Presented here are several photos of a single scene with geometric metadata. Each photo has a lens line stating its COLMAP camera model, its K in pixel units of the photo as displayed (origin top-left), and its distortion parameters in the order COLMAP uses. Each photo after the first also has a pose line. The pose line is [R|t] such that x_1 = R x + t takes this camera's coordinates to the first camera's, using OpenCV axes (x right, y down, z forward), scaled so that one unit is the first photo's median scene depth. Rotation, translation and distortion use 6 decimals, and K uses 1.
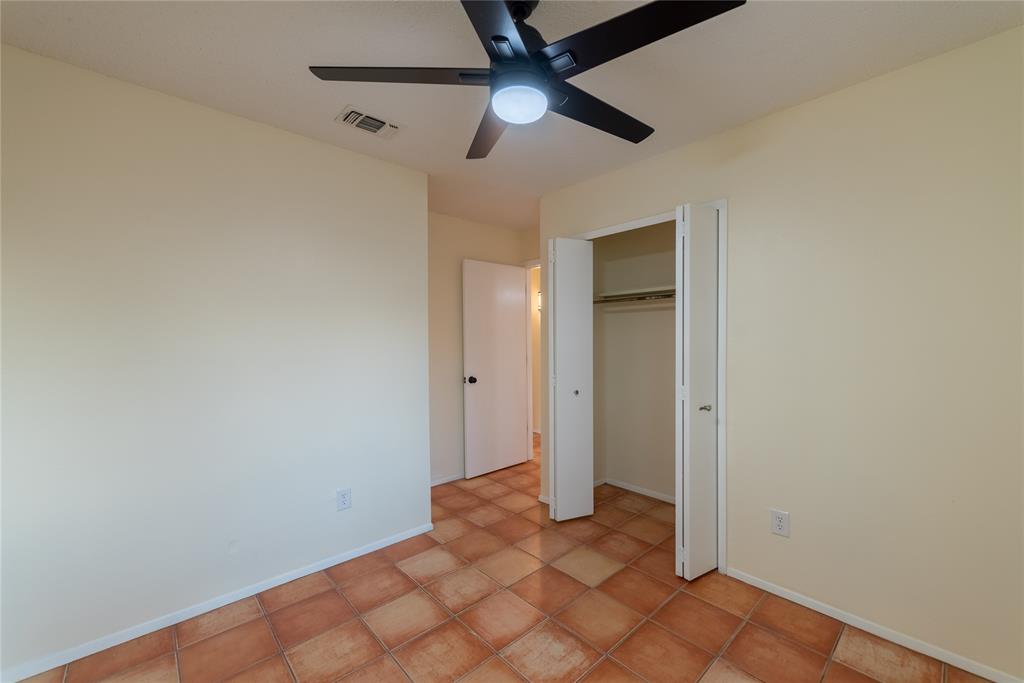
lens RADIAL K [[408.3, 0, 514.6], [0, 408.3, 342.6], [0, 0, 1]] dist [-0.001512, -0.000144]
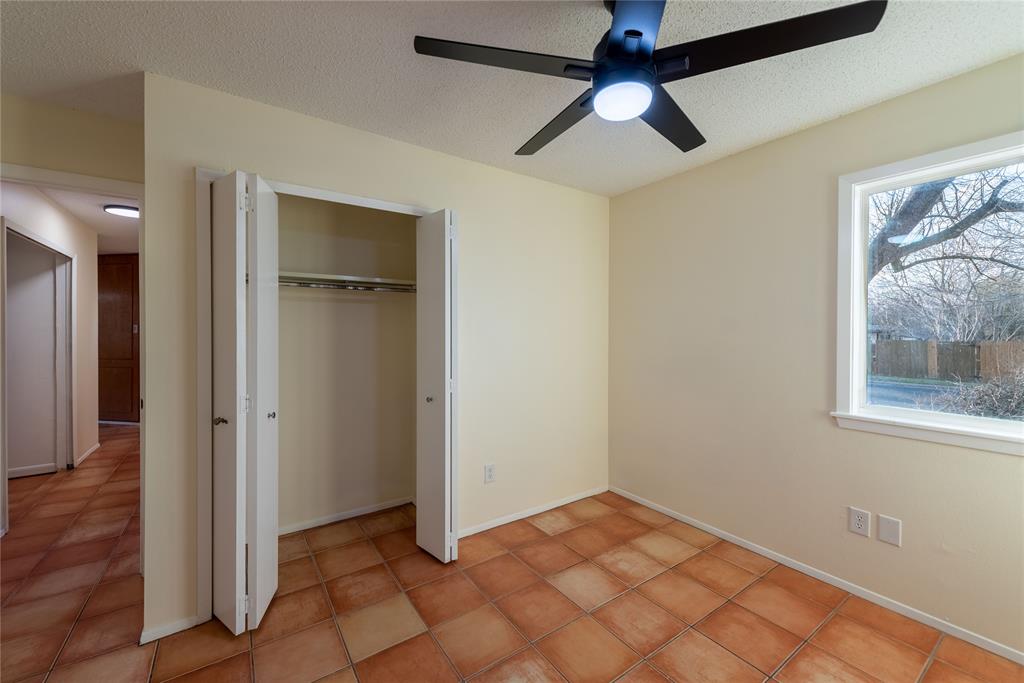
lens RADIAL K [[408.3, 0, 512.7], [0, 408.3, 332.5], [0, 0, 1]] dist [-0.001512, -0.000144]
pose [[0.135306, 0.003534, 0.990798, -0.636243], [0.018056, 0.999819, -0.006032, -0.003968], [-0.990639, 0.018706, 0.135217, 0.718158]]
